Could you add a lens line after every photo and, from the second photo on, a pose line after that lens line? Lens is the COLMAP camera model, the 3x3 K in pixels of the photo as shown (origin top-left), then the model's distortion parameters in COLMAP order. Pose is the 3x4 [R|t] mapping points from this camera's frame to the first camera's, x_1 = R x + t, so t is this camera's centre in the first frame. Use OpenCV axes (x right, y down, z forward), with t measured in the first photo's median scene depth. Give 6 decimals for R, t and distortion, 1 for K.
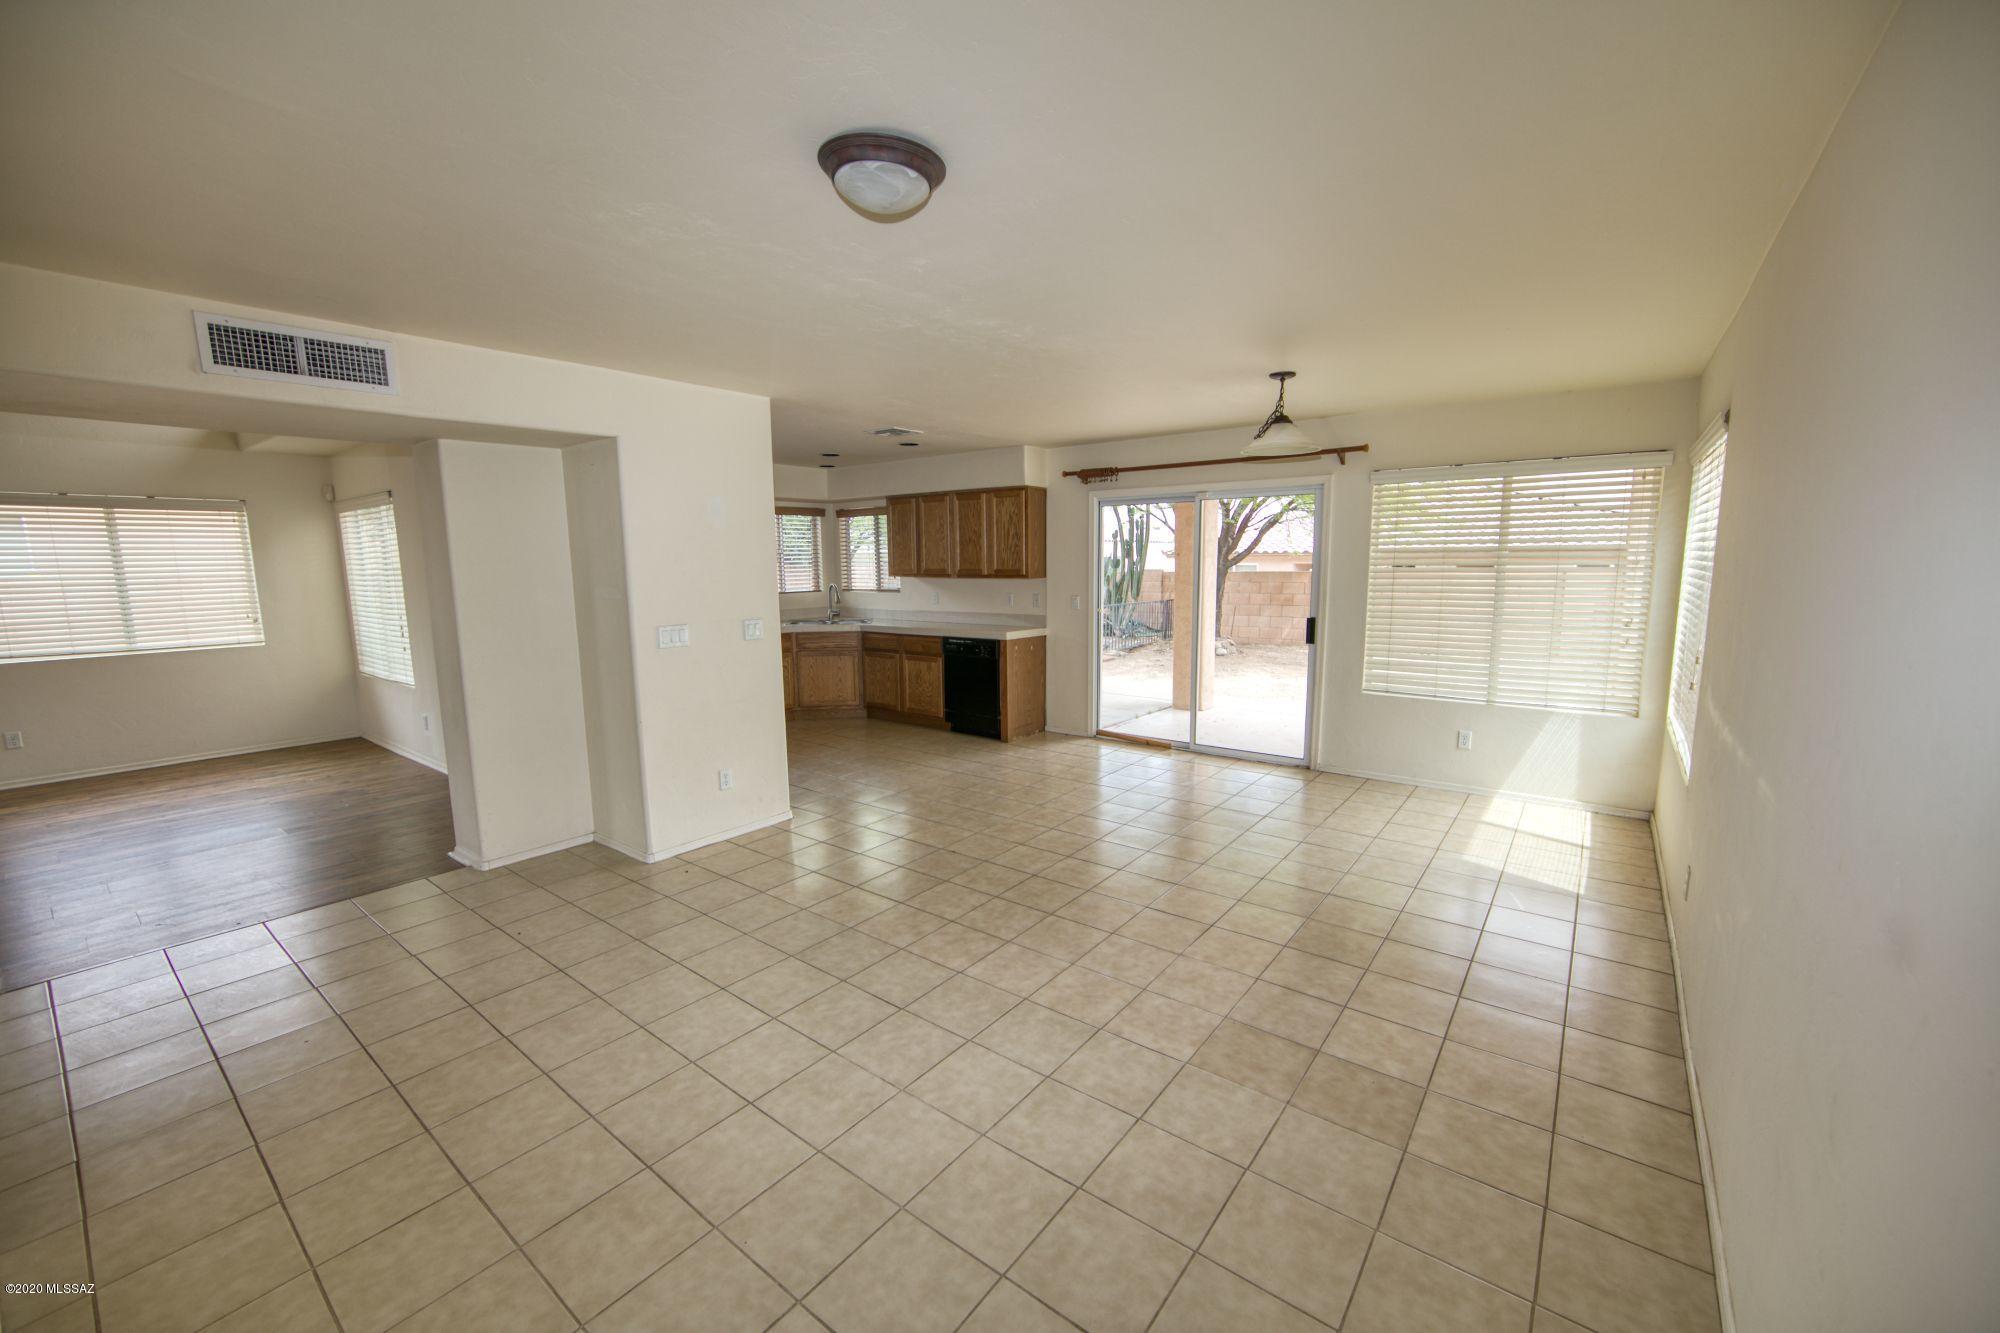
lens RADIAL K [[787.7, 0, 1003.7], [0, 787.7, 672.8], [0, 0, 1]] dist [-0.011379, -0.000051]
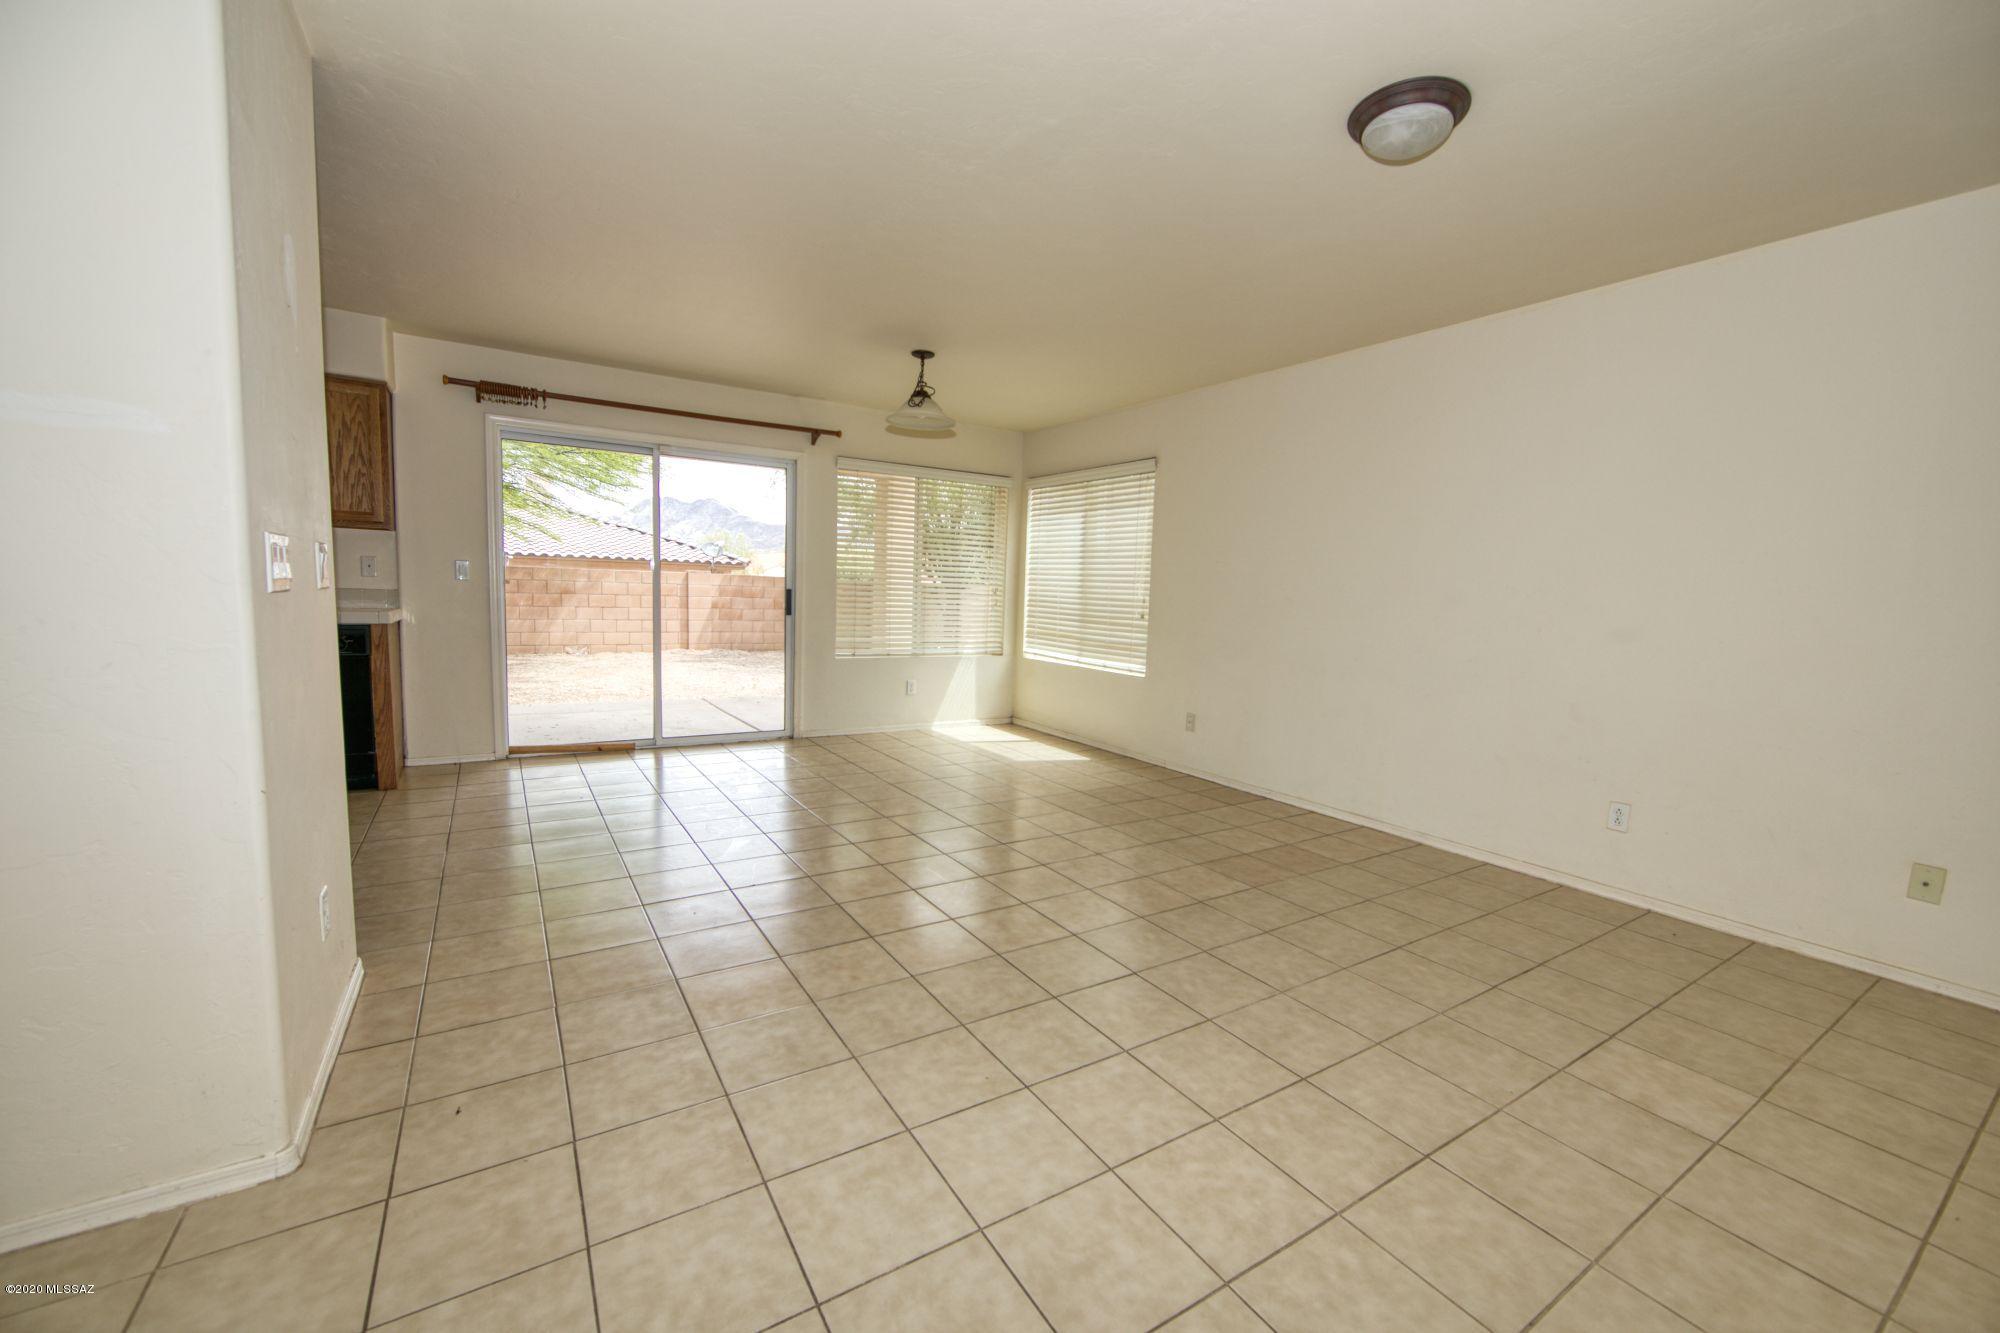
lens RADIAL K [[787.7, 0, 1002.2], [0, 787.7, 666.2], [0, 0, 1]] dist [-0.011379, -0.000051]
pose [[0.343262, -0.068740, 0.936721, -0.521923], [0.095933, 0.994668, 0.037838, 0.018863], [-0.934327, 0.076874, 0.348027, 0.426189]]
